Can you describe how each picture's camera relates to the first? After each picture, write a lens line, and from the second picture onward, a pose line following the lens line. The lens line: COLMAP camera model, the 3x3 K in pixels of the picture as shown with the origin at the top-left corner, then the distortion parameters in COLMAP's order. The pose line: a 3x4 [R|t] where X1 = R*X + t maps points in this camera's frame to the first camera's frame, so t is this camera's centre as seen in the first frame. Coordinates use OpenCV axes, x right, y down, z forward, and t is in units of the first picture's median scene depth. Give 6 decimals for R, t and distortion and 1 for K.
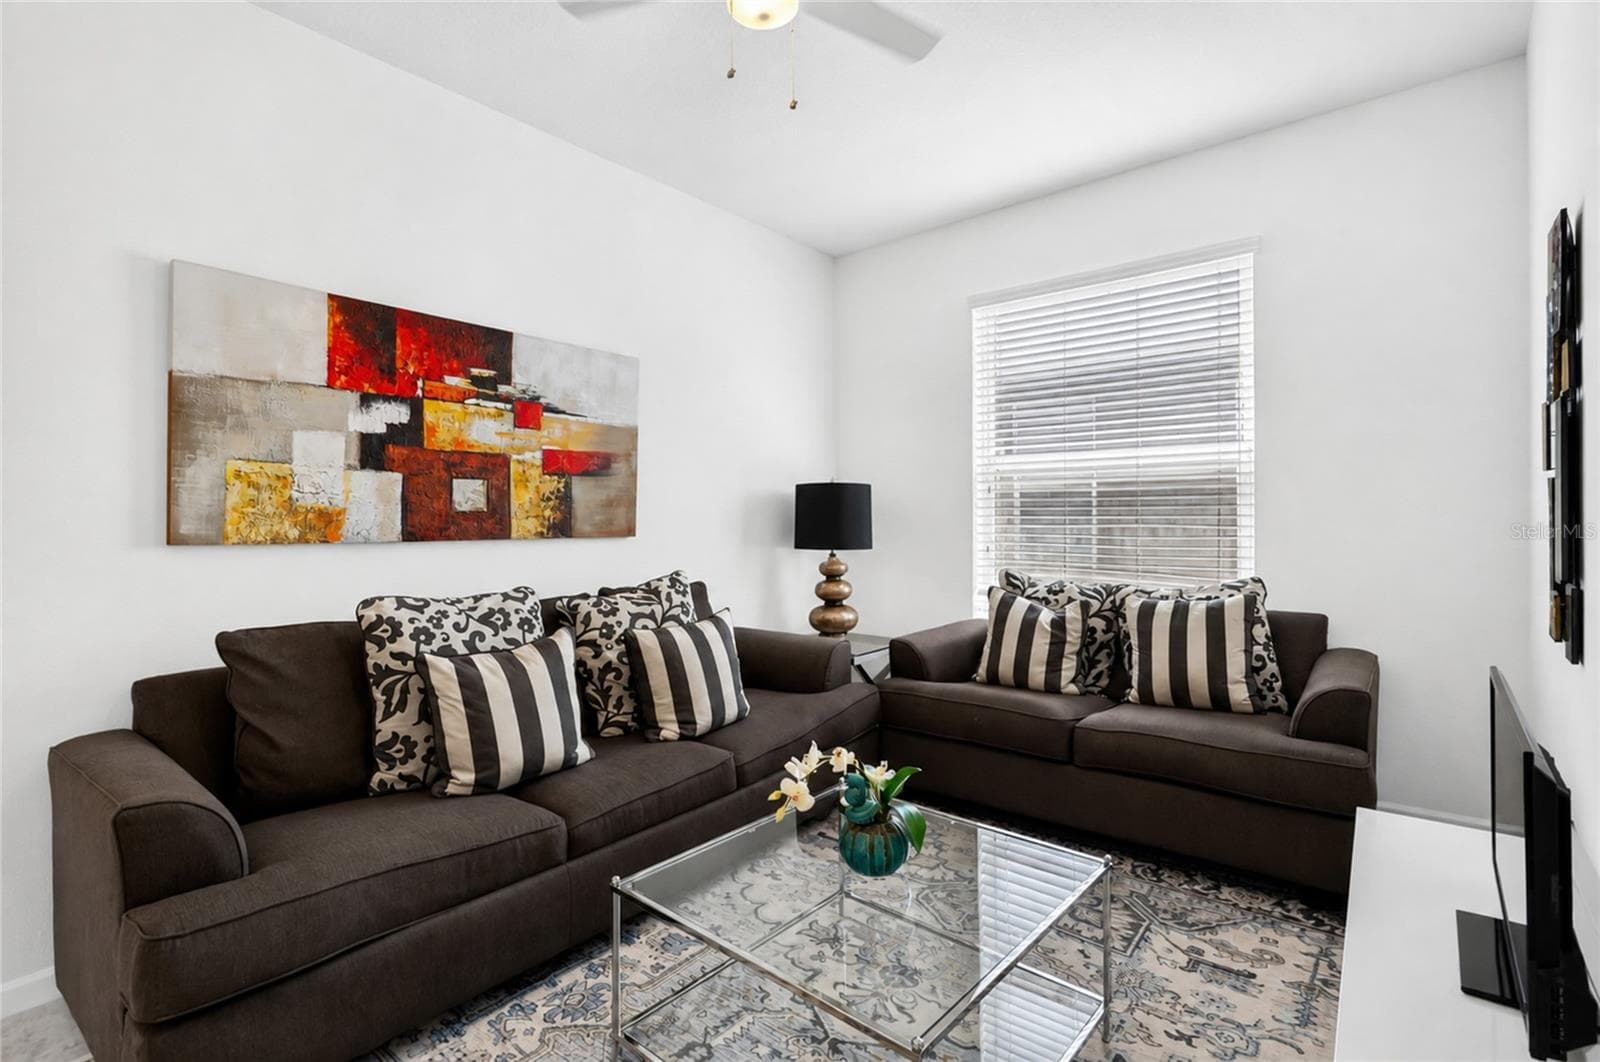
lens RADIAL K [[731.0, 0, 816.2], [0, 731.0, 517.9], [0, 0, 1]] dist [0.001692, -0.003458]
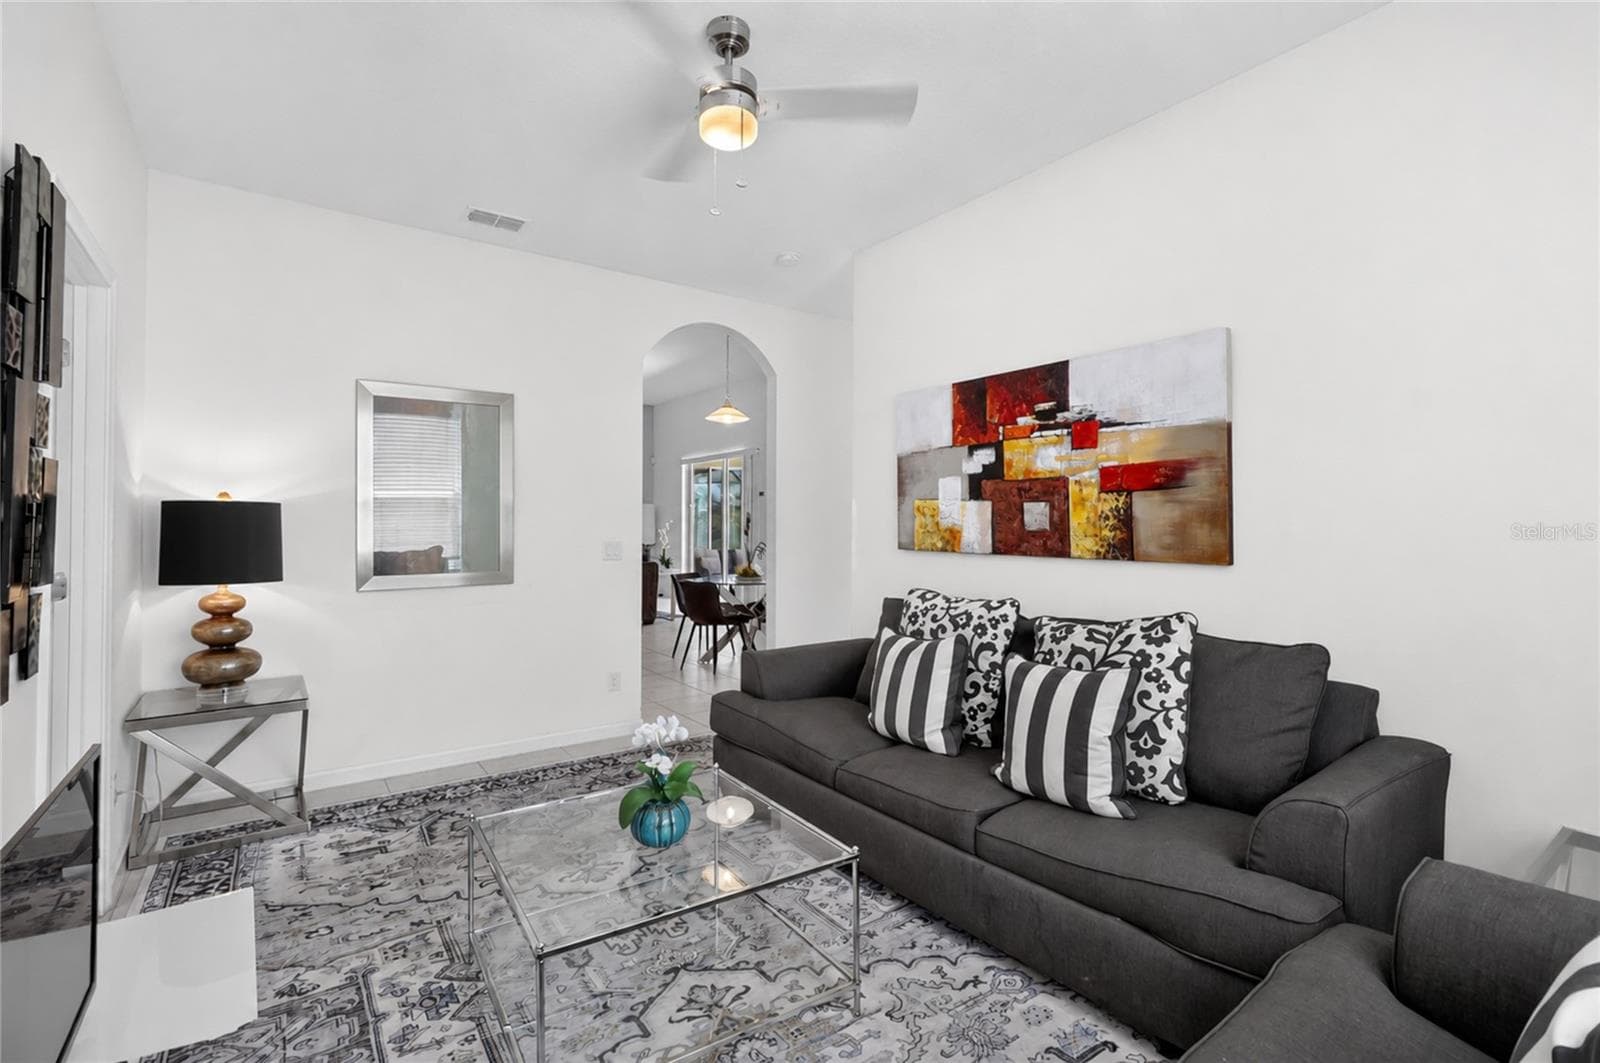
lens RADIAL K [[731.0, 0, 804.4], [0, 731.0, 516.8], [0, 0, 1]] dist [0.001692, -0.003458]
pose [[-0.269635, -0.014839, -0.962848, 0.853280], [-0.008059, 0.999881, -0.013153, -0.014927], [0.962929, 0.004213, -0.269722, 1.129571]]
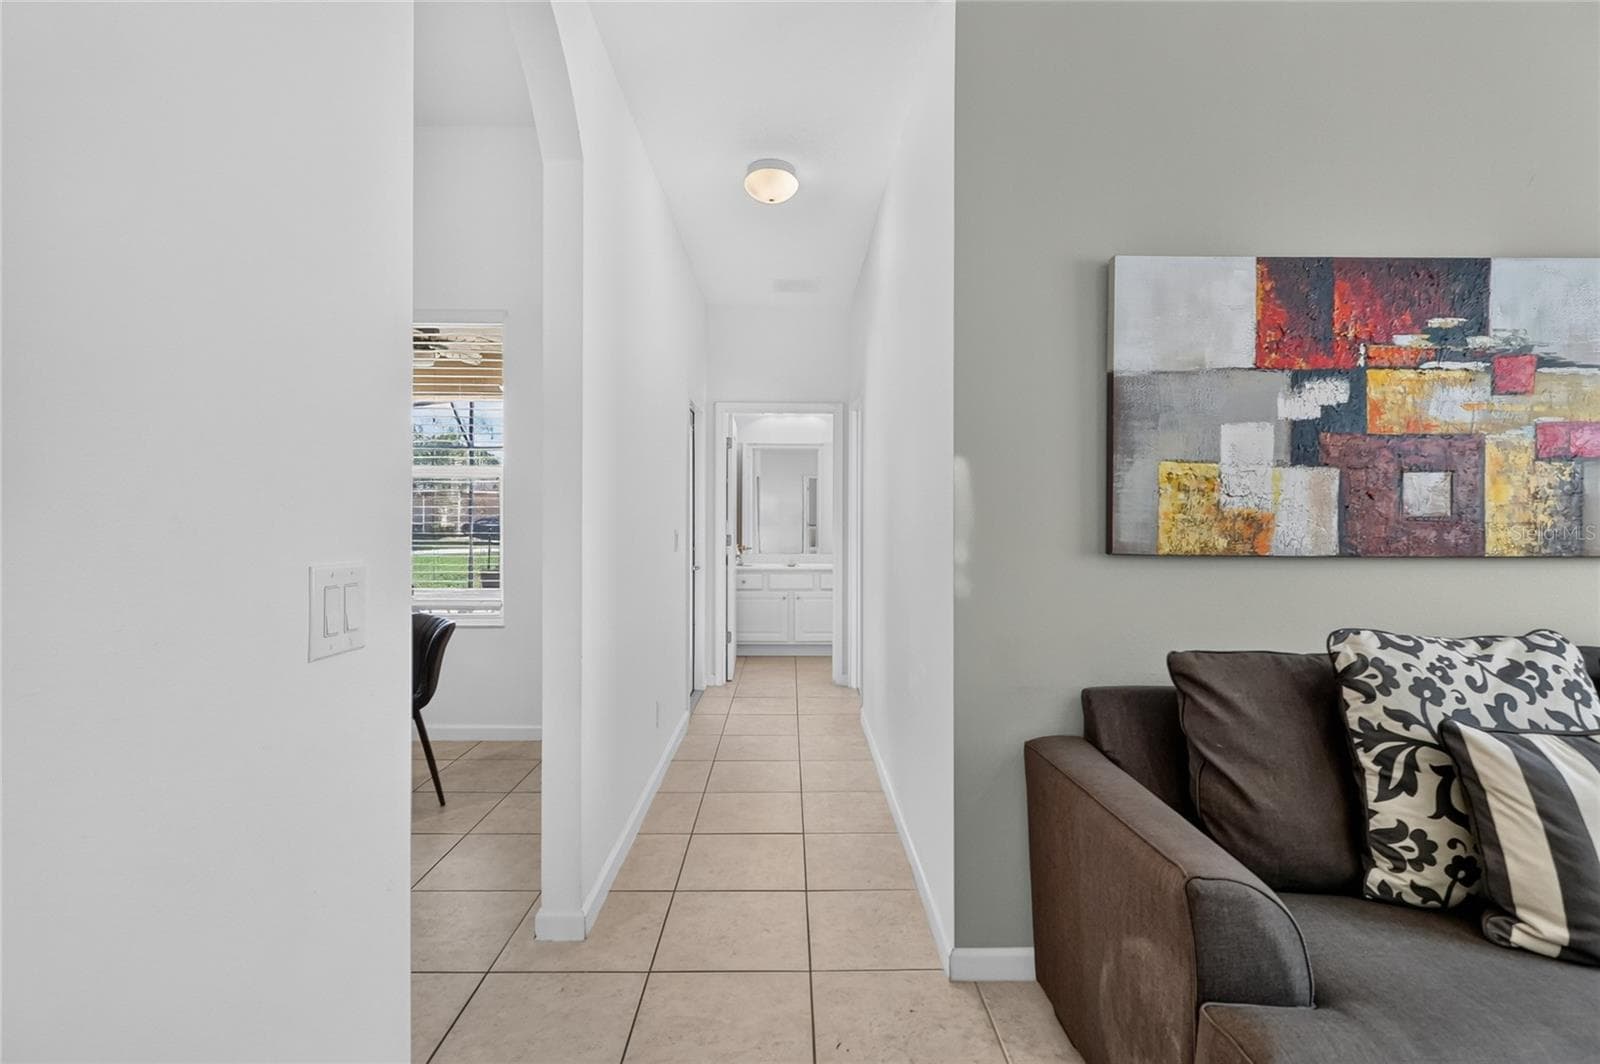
lens RADIAL K [[731.0, 0, 816.5], [0, 731.0, 529.4], [0, 0, 1]] dist [0.001692, -0.003458]
pose [[0.616874, 0.005070, -0.787046, -0.324425], [-0.001247, 0.999984, 0.005465, 0.000765], [0.787061, -0.002390, 0.616870, 0.086998]]
